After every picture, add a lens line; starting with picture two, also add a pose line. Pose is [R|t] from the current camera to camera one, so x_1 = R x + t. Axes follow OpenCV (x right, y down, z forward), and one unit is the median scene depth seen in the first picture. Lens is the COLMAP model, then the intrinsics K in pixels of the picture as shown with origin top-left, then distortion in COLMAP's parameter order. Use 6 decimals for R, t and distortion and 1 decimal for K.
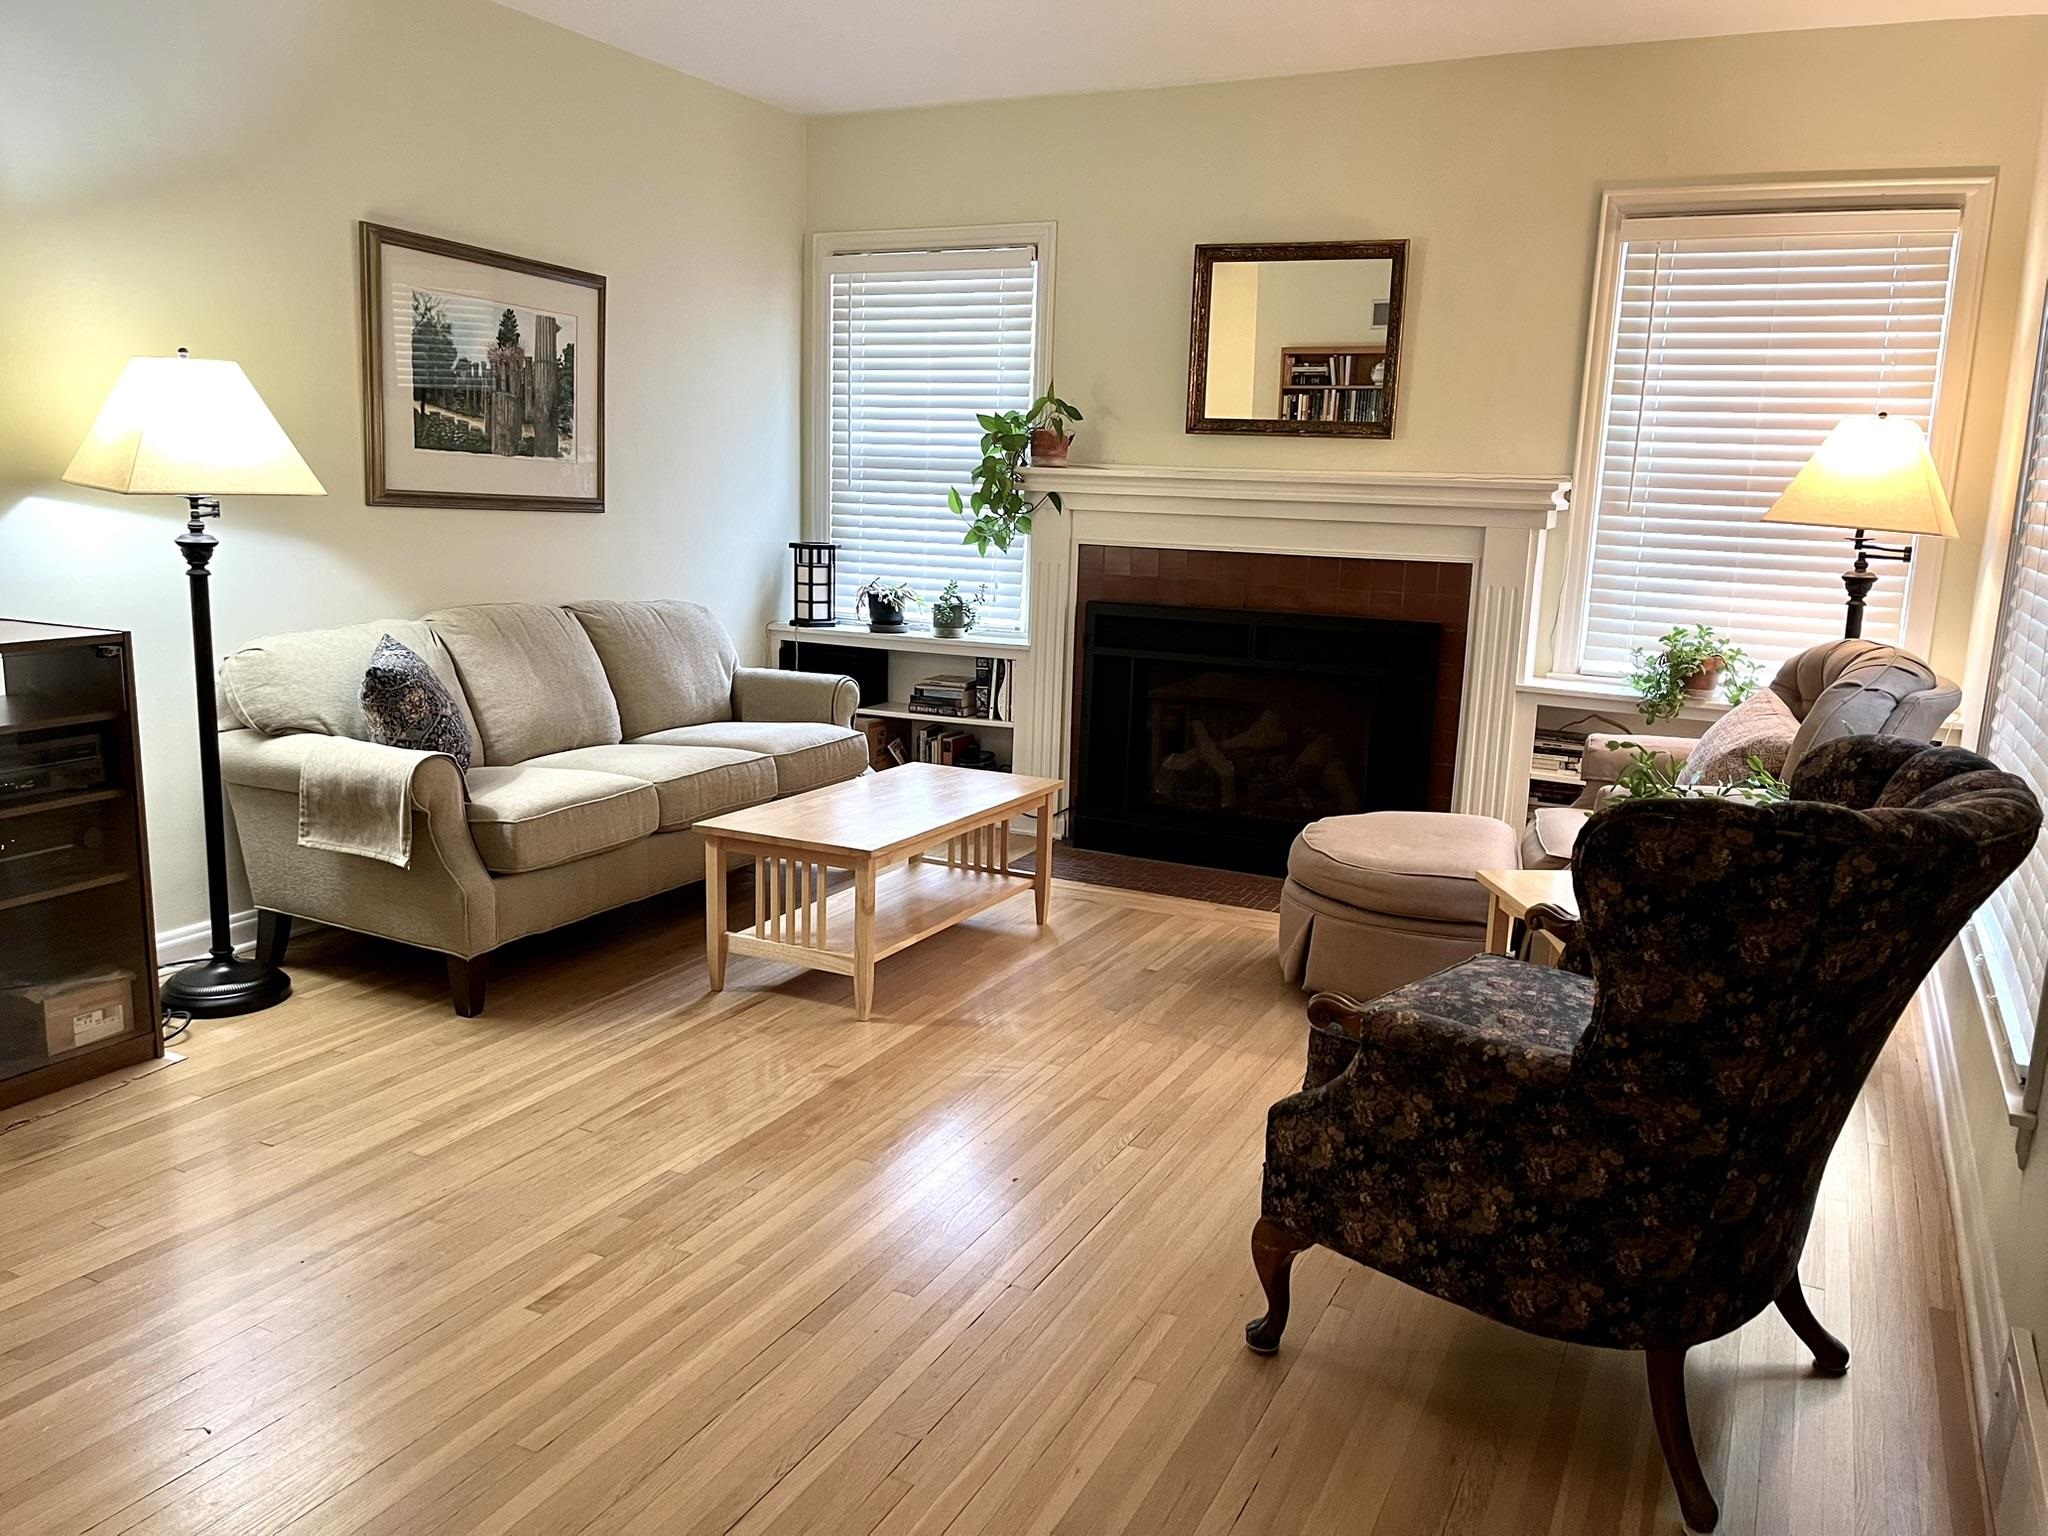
lens RADIAL K [[1555.9, 0, 1022.6], [0, 1555.9, 770.6], [0, 0, 1]] dist [0.069295, -0.088831]
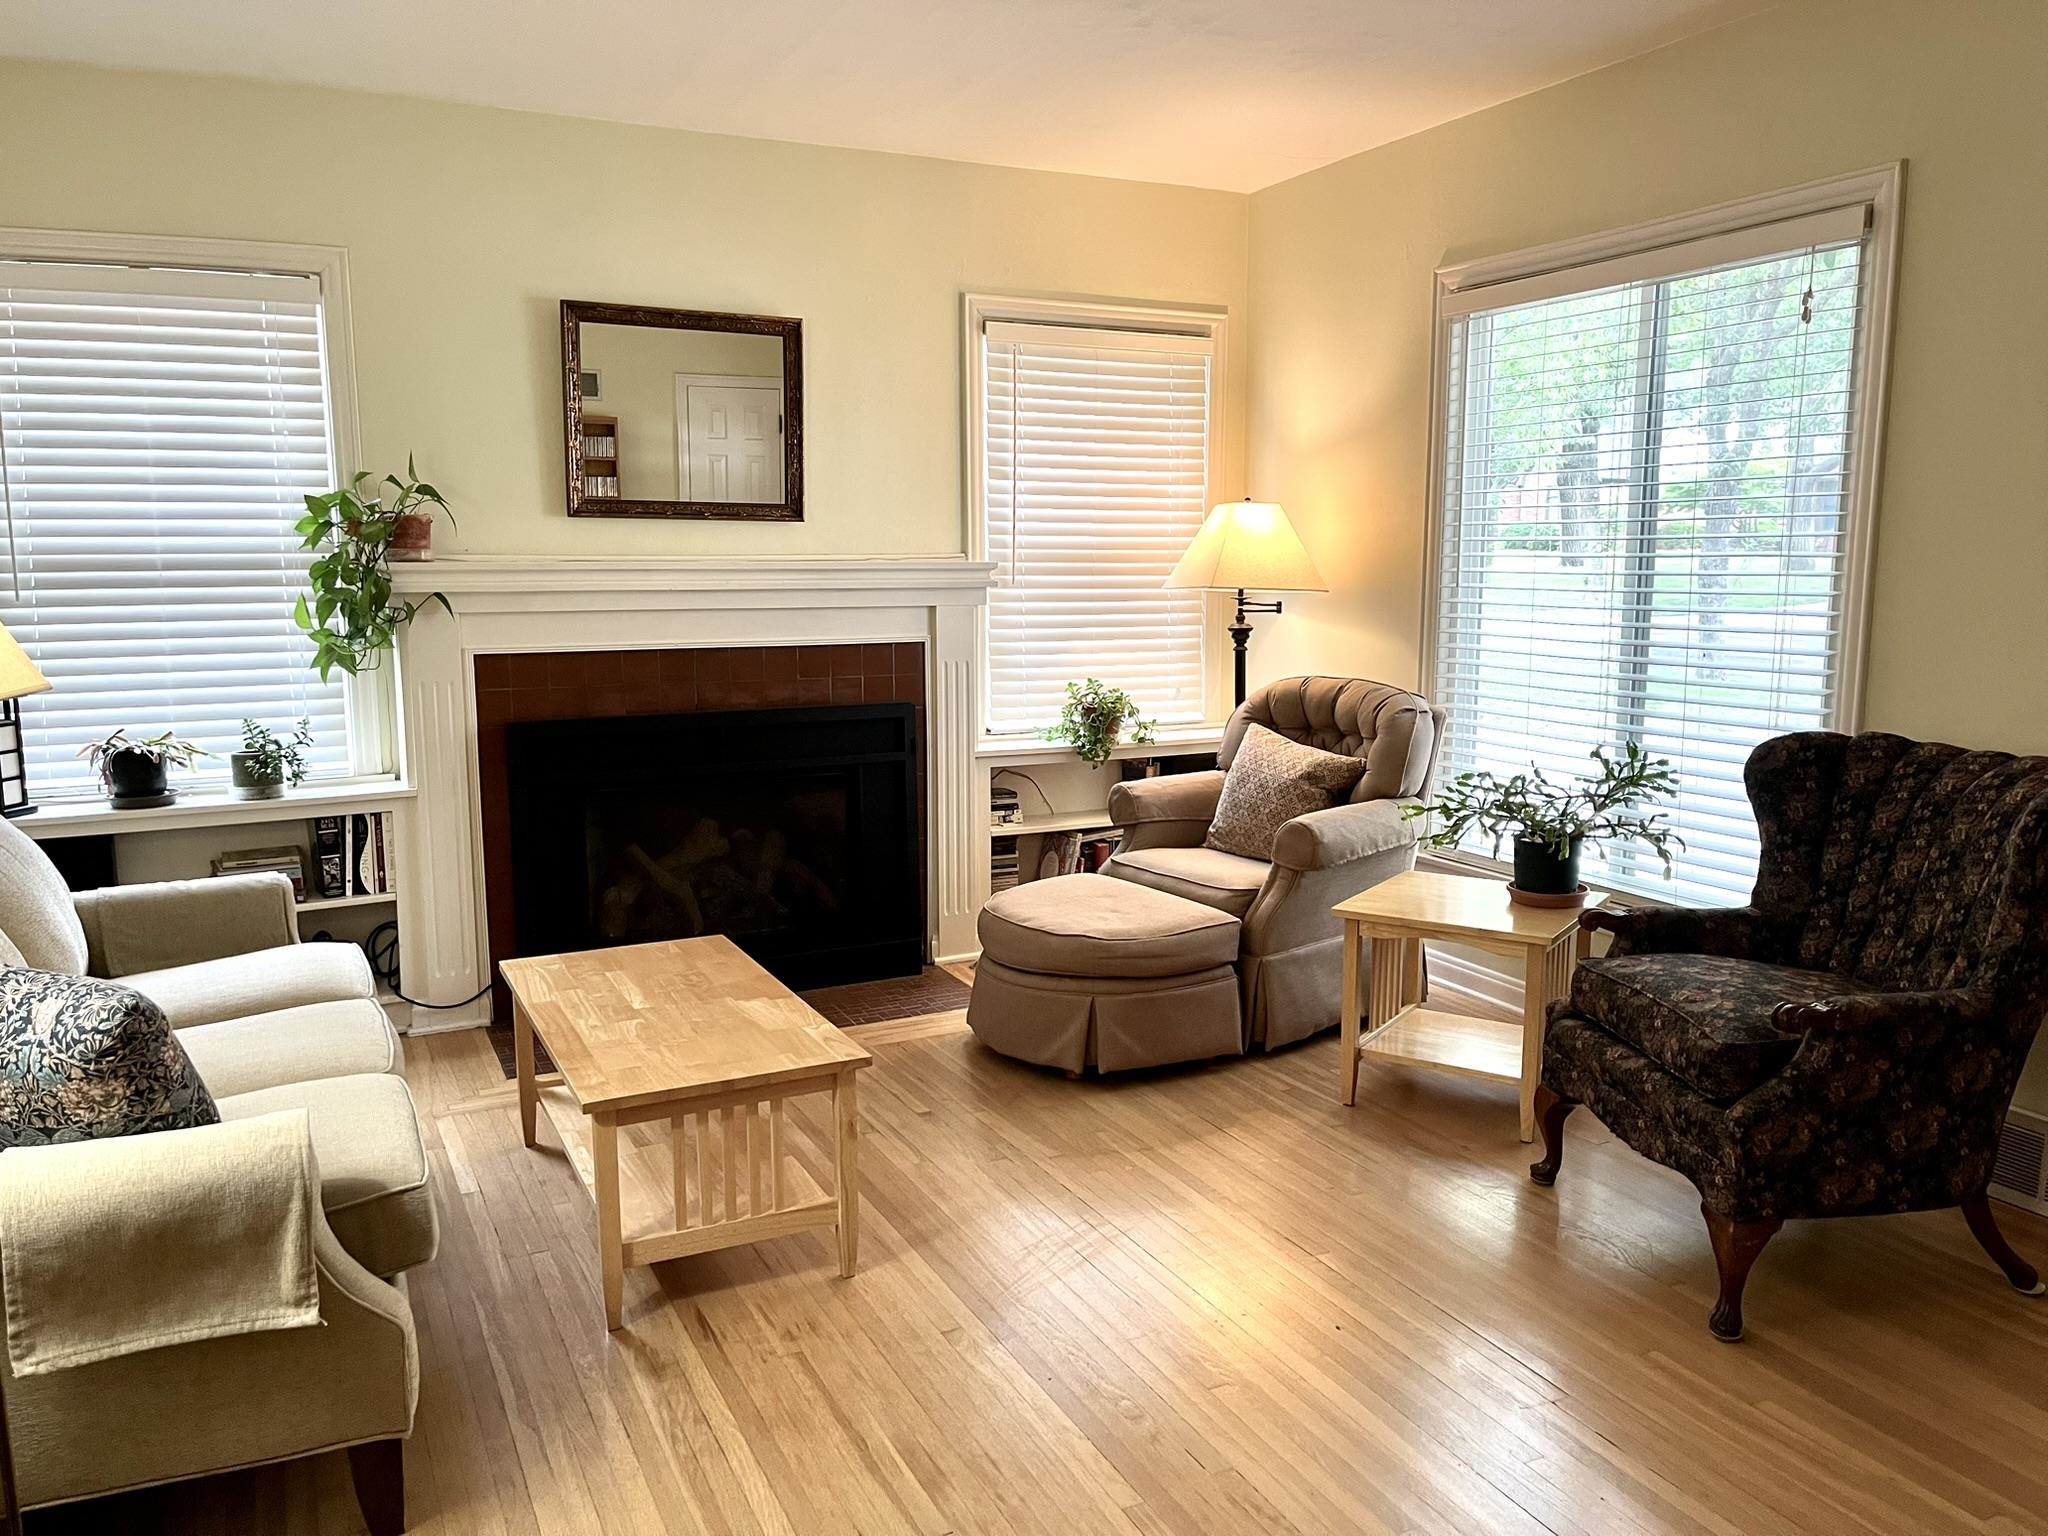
lens RADIAL K [[1555.9, 0, 1032.6], [0, 1555.9, 779.4], [0, 0, 1]] dist [0.069295, -0.088831]
pose [[0.603841, -0.150106, 0.782843, -0.486125], [0.173200, 0.983352, 0.054956, -0.087169], [-0.778060, 0.102404, 0.619787, 0.320459]]
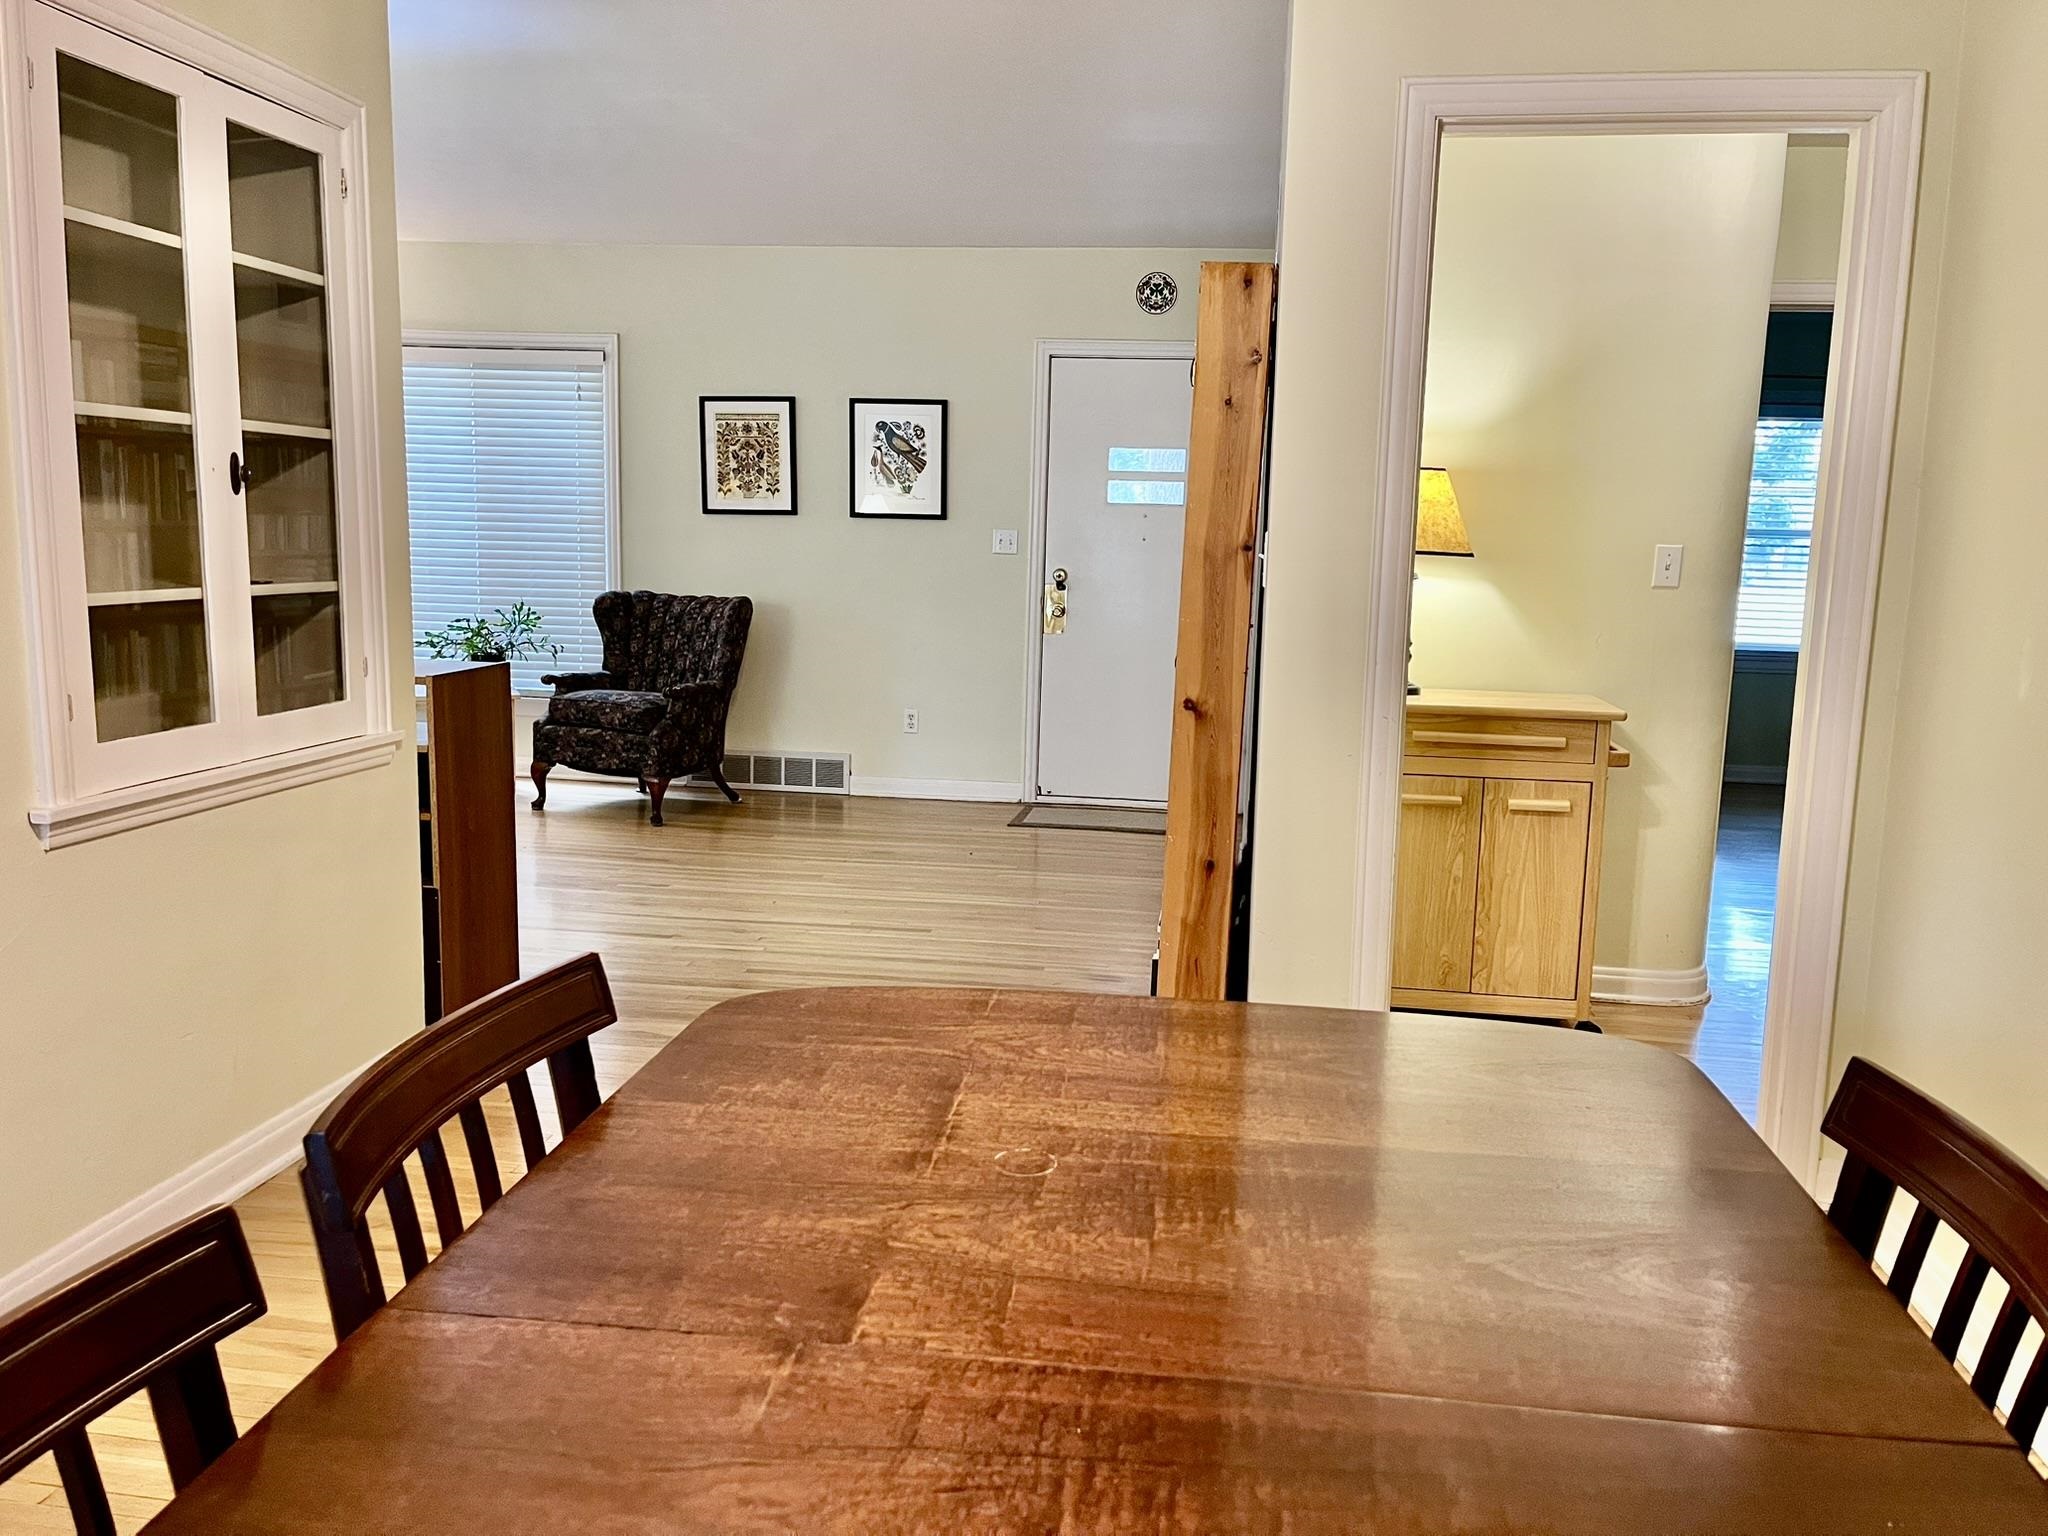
lens RADIAL K [[1555.9, 0, 1025.7], [0, 1555.9, 763.2], [0, 0, 1]] dist [0.069295, -0.088831]
pose [[-0.314630, -0.186700, 0.930672, -1.319032], [0.138854, 0.960866, 0.239699, -0.159893], [-0.939004, 0.204644, -0.276393, 0.561298]]
